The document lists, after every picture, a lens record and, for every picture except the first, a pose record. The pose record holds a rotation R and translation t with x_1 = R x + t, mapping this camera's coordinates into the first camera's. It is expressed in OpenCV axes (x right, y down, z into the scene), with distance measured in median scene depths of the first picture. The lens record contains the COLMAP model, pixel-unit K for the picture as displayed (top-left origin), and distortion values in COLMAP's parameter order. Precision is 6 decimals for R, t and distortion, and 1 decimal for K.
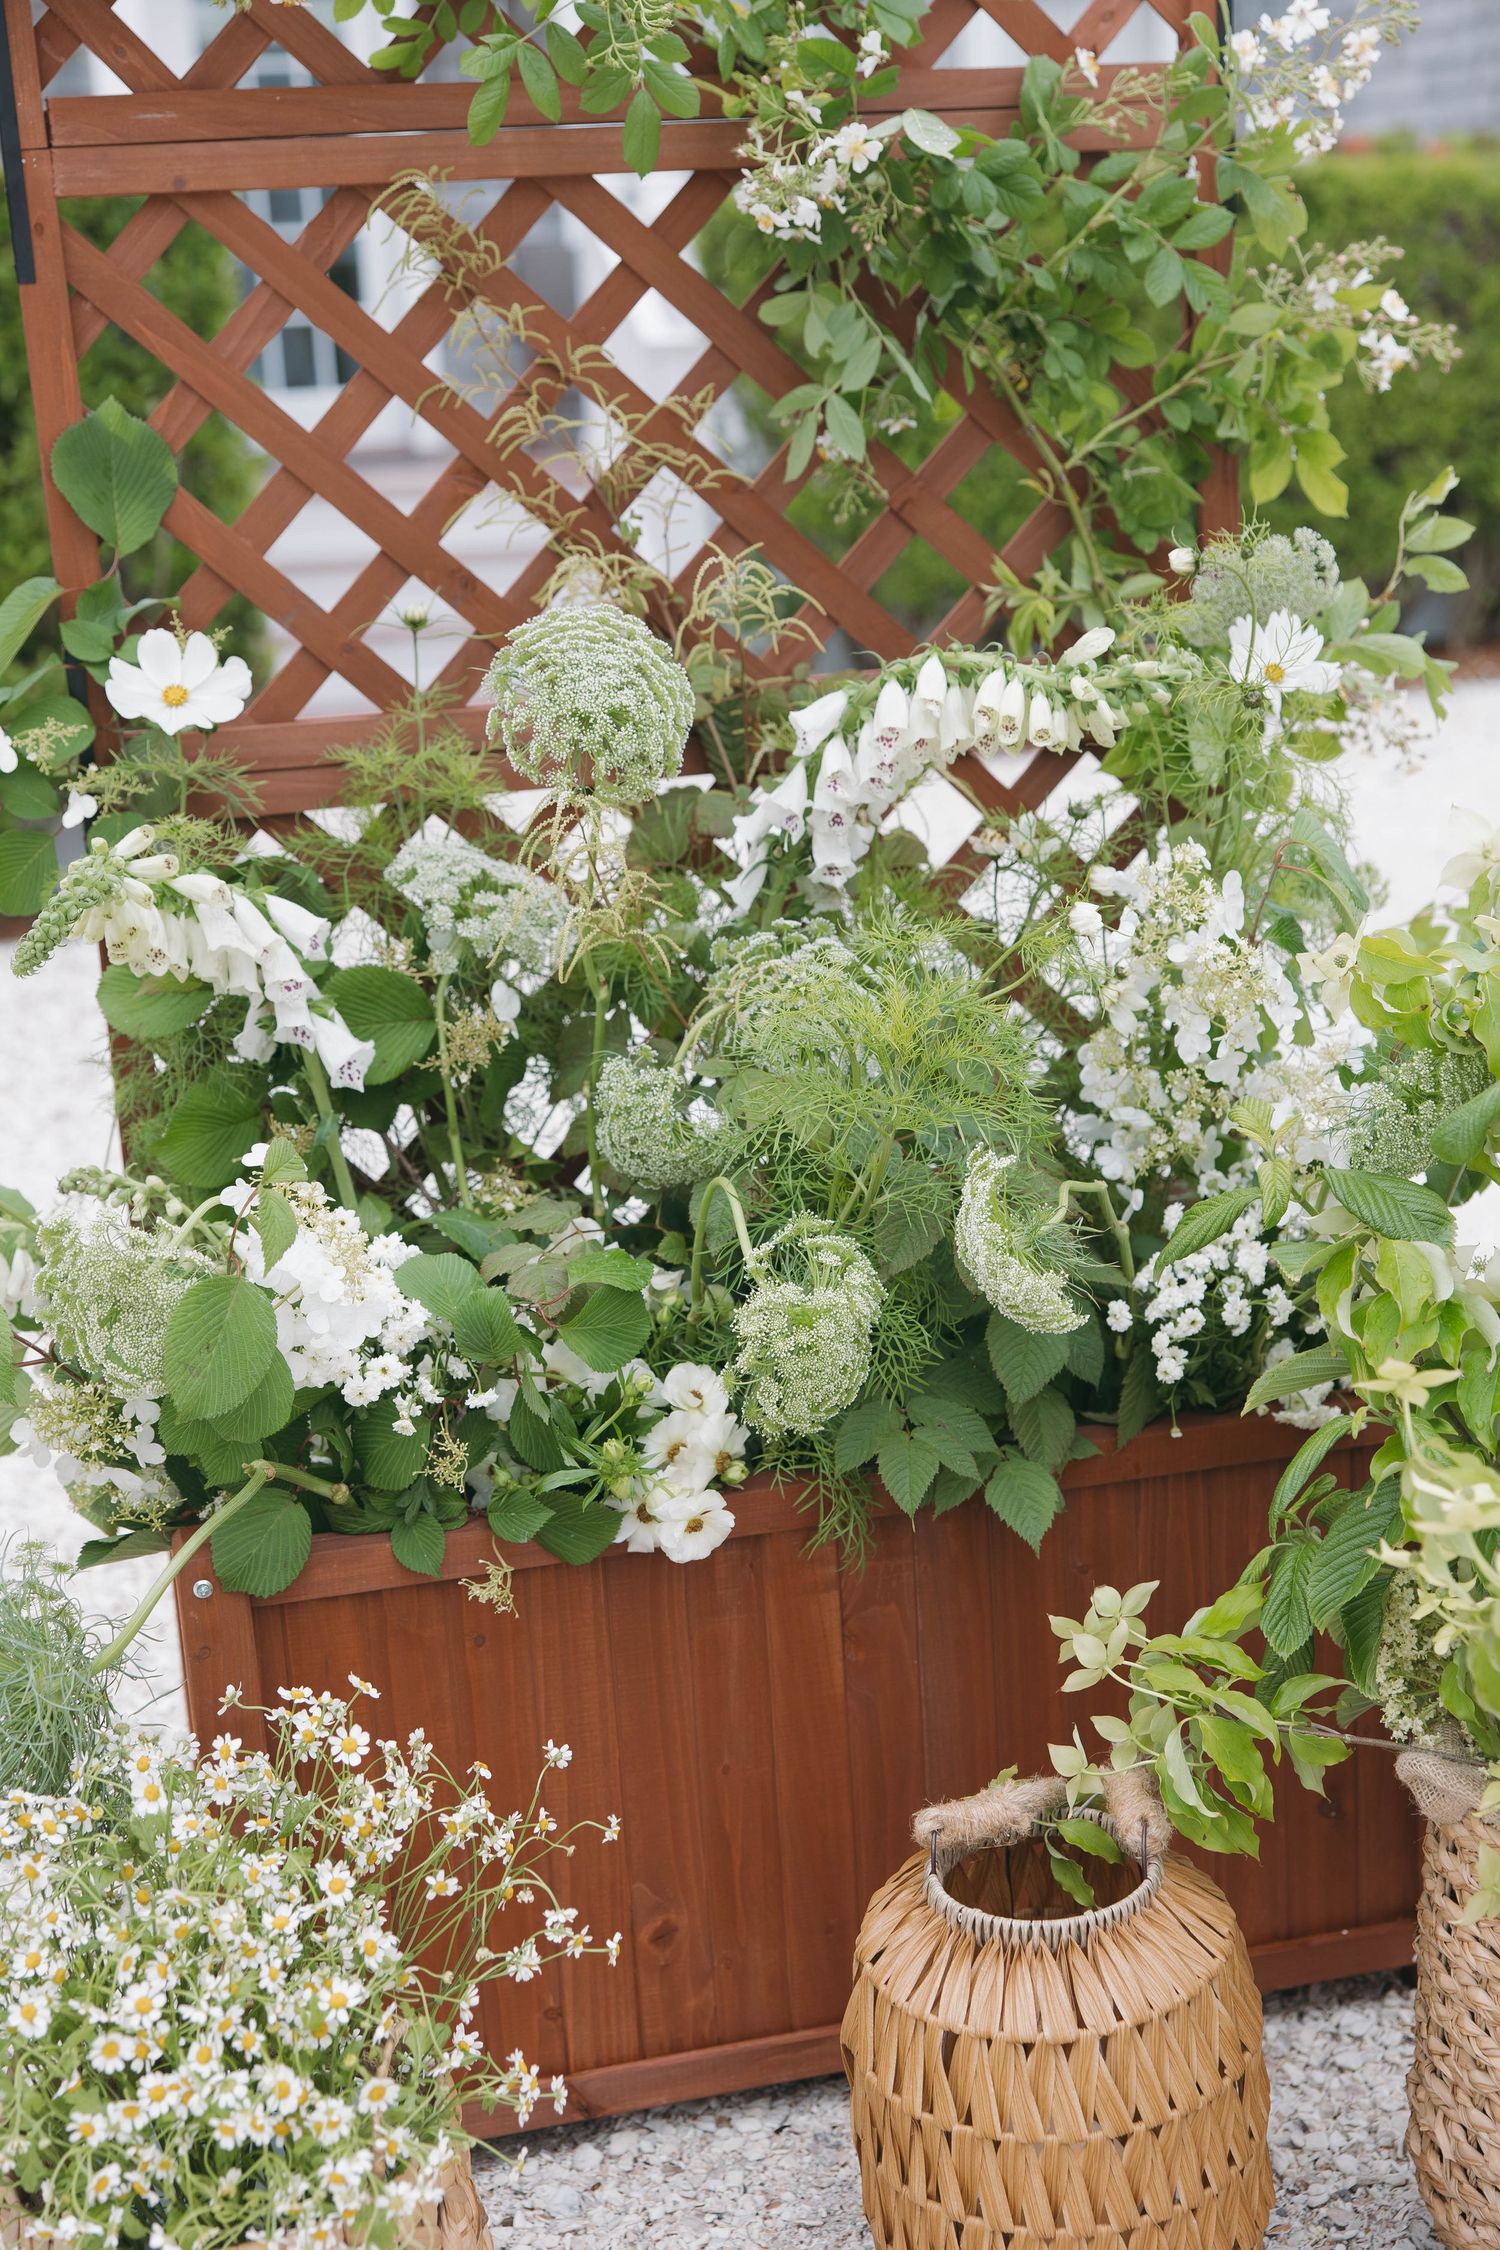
lens RADIAL K [[3019.7, 0, 739.9], [0, 3019.7, 1117.2], [0, 0, 1]] dist [0.007877, 0.011490]
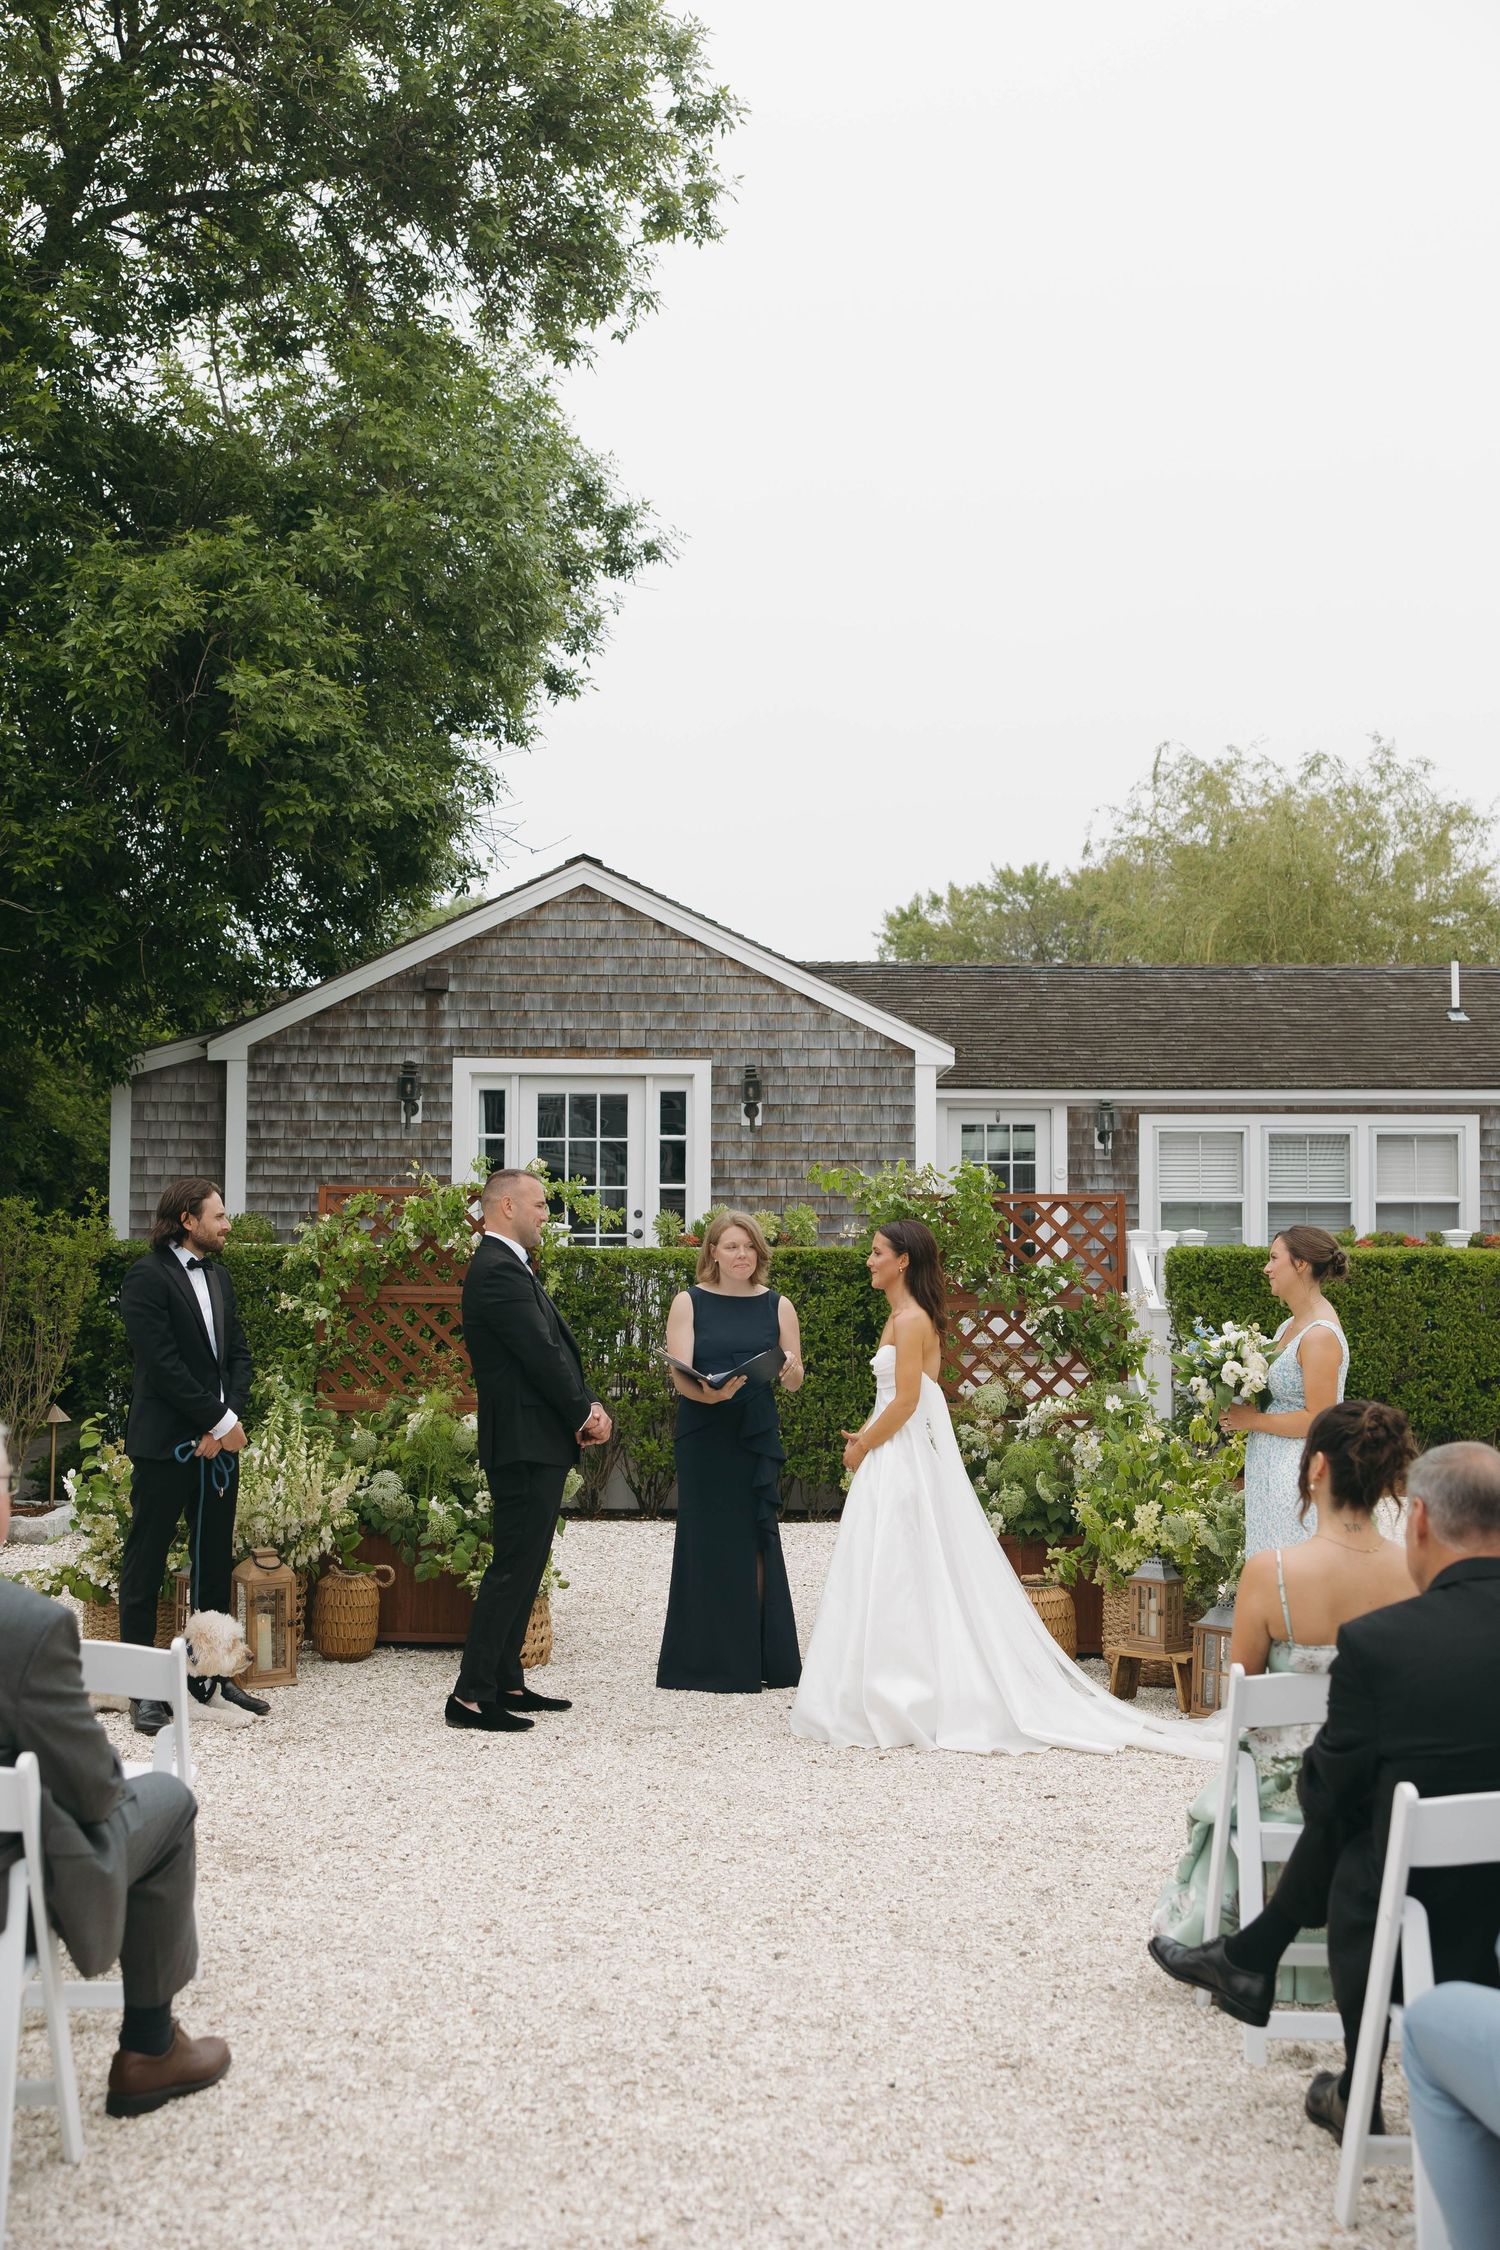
lens RADIAL K [[2372.7, 0, 739.1], [0, 2372.7, 1134.3], [0, 0, 1]] dist [0.002997, -0.009860]
pose [[0.962925, 0.041654, -0.266536, 0.741014], [-0.119536, 0.951600, -0.283139, 0.793667], [0.241842, 0.304502, 0.921299, -3.809863]]
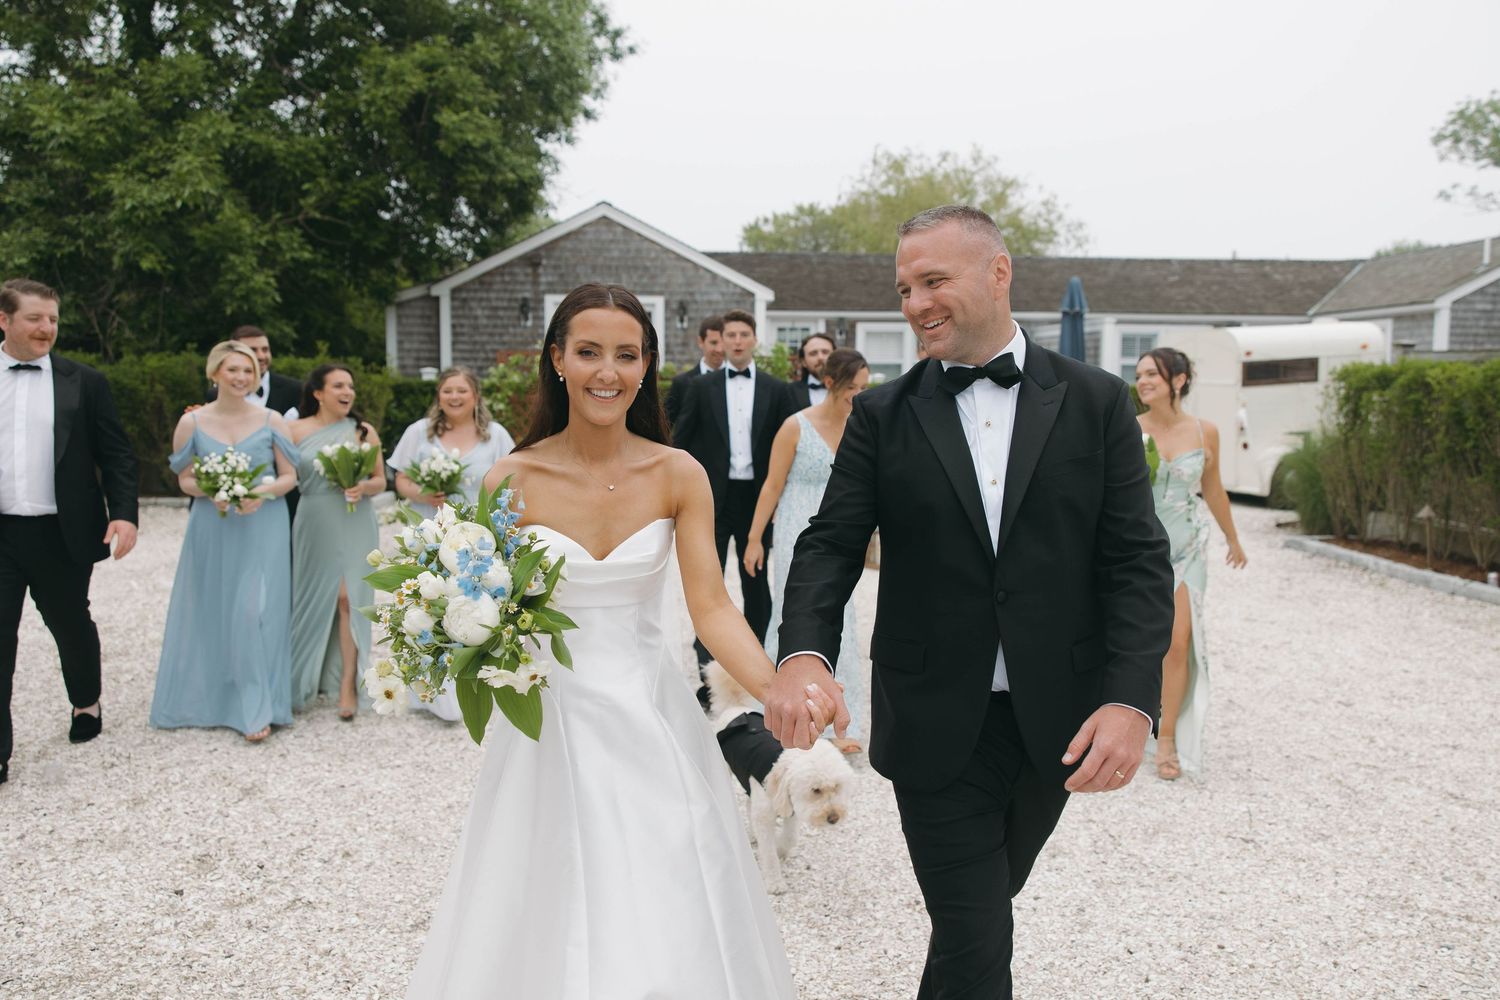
lens RADIAL K [[1136.4, 0, 750.0], [0, 1136.4, 500.0], [0, 0, 1]] dist [0.006678, 0.006090]
pose [[0.978781, 0.074320, -0.190957, 0.880690], [-0.103867, 0.983260, -0.149703, 1.010109], [0.176635, 0.166360, 0.970116, -4.449055]]
